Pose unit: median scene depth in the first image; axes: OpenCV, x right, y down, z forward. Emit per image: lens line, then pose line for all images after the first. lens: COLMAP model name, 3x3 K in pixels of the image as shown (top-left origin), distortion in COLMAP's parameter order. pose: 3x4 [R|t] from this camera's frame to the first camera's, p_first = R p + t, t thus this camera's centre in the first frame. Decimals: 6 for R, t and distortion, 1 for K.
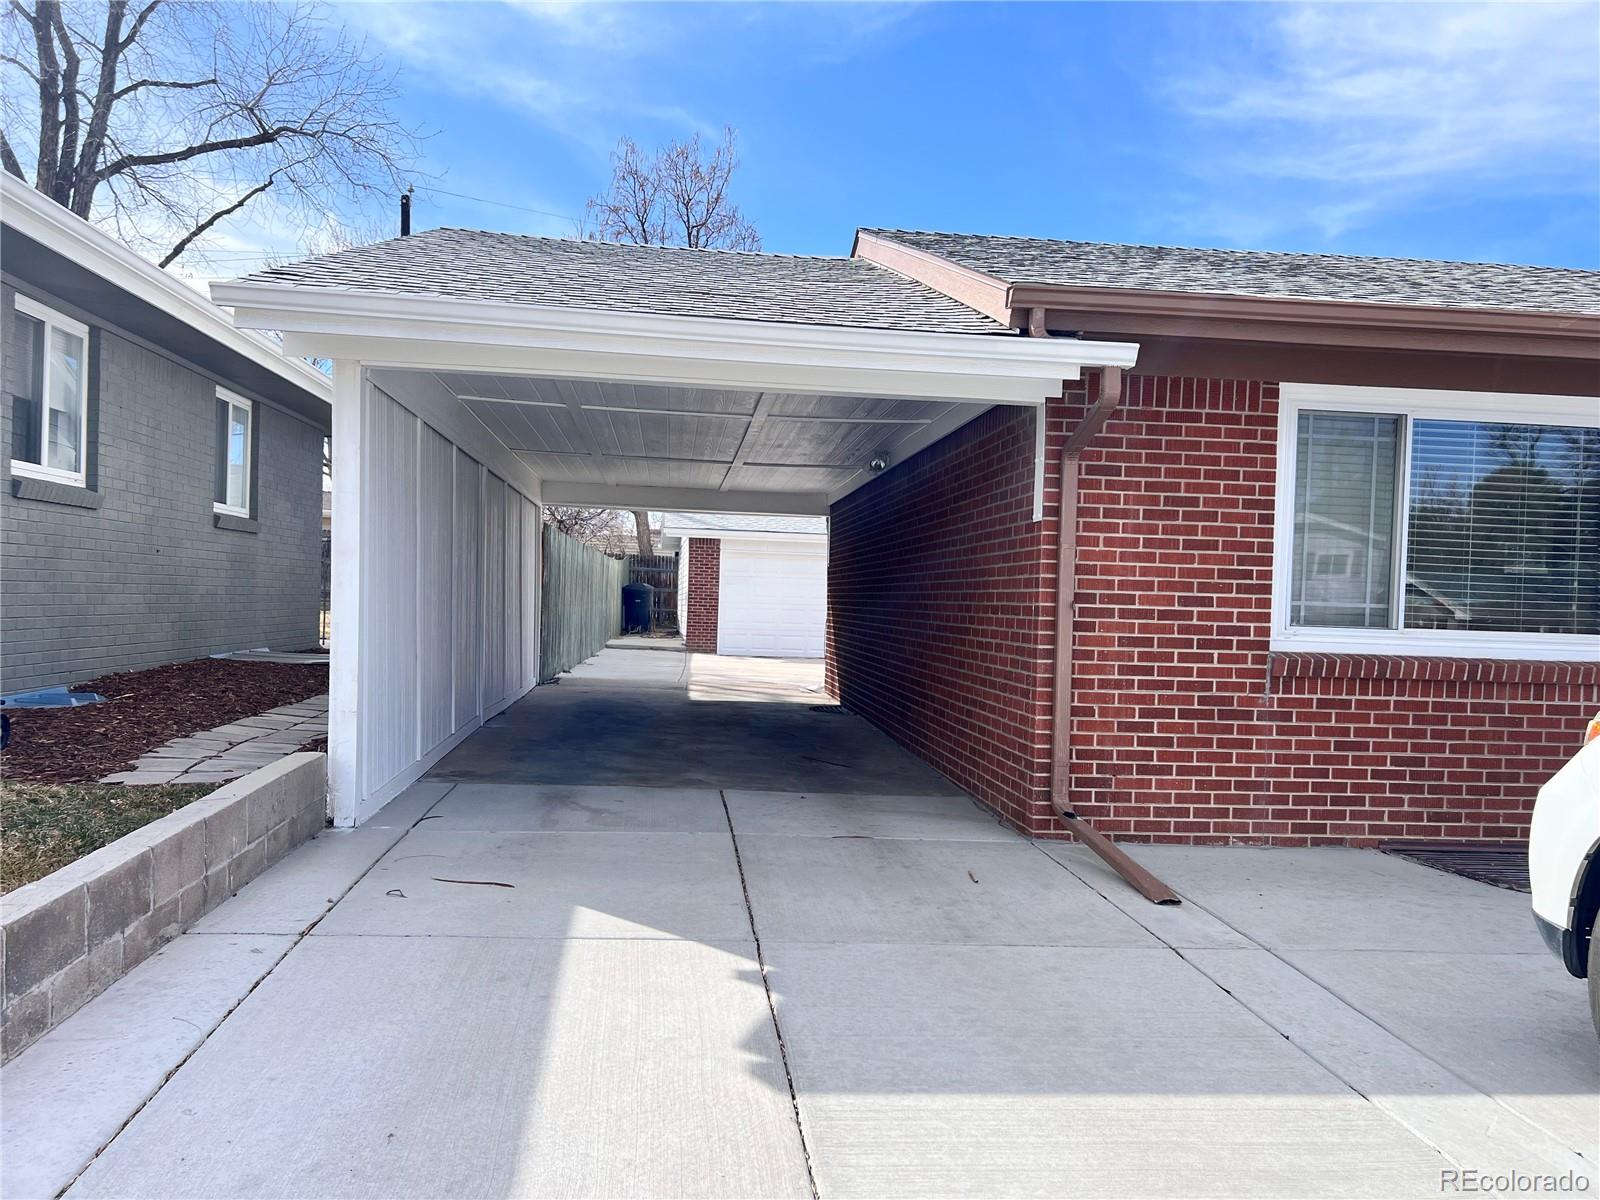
lens RADIAL K [[1206.0, 0, 792.1], [0, 1206.0, 609.5], [0, 0, 1]] dist [0.034352, -0.042730]
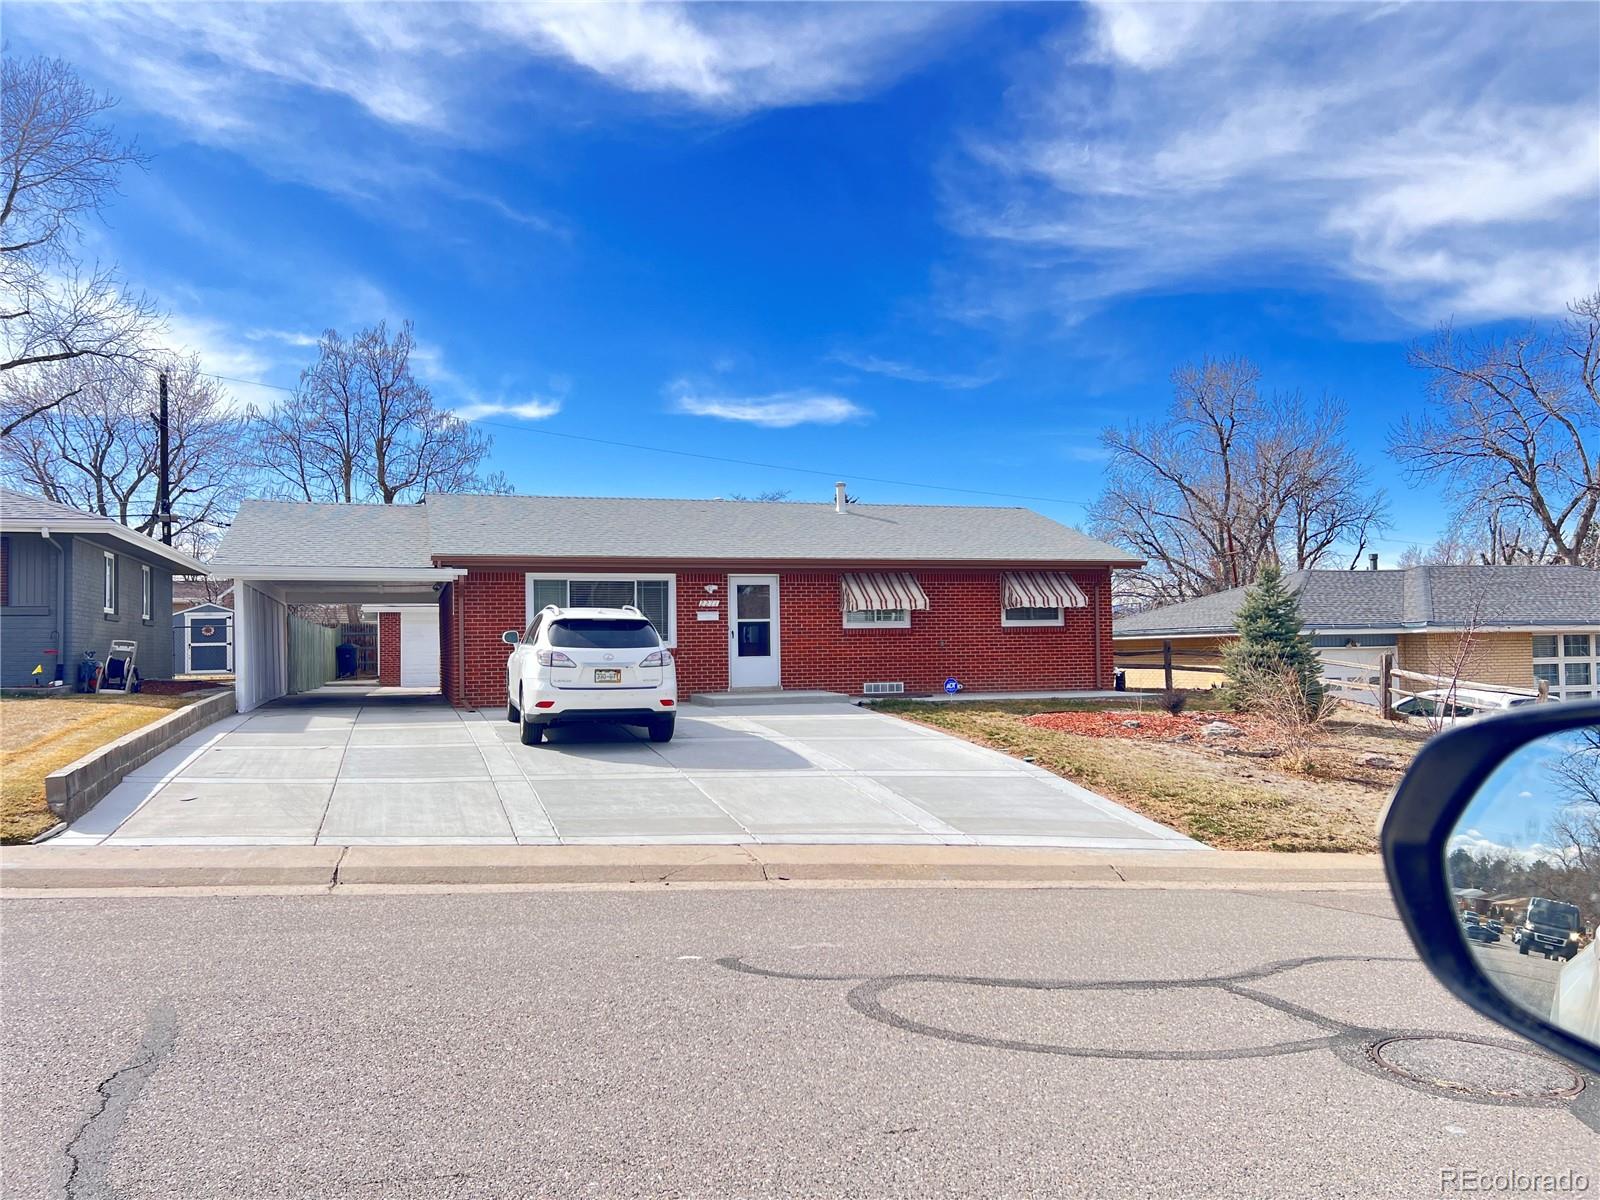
lens RADIAL K [[1206.0, 0, 811.7], [0, 1206.0, 597.9], [0, 0, 1]] dist [0.034352, -0.042730]
pose [[0.973466, -0.037182, 0.225792, 0.106176], [0.049020, 0.997689, -0.047049, 0.022466], [-0.223521, 0.056869, 0.973039, -0.650566]]
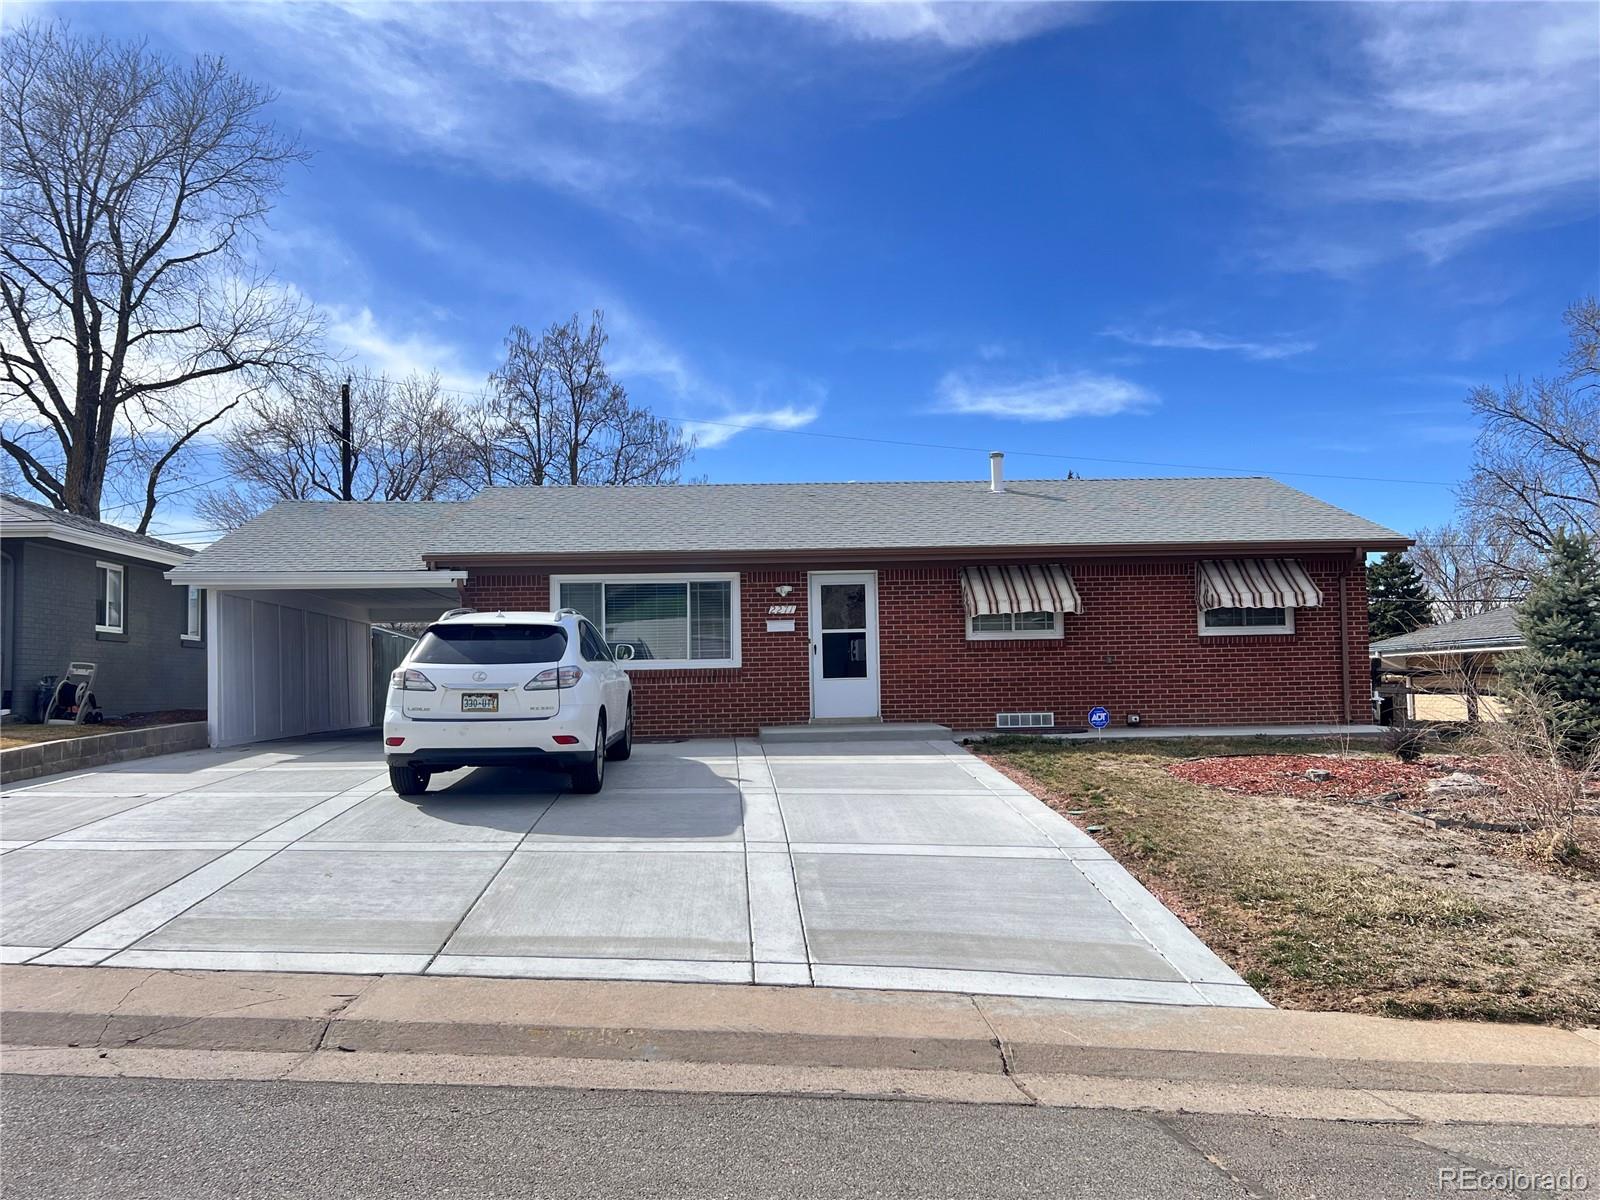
lens RADIAL K [[1329.5, 0, 830.1], [0, 1329.5, 585.5], [0, 0, 1]] dist [0.014381, 0.006668]
pose [[0.998292, -0.054358, -0.021386, 0.283311], [0.052334, 0.994928, -0.085909, 0.034192], [0.025948, 0.084643, 0.996073, -0.518128]]
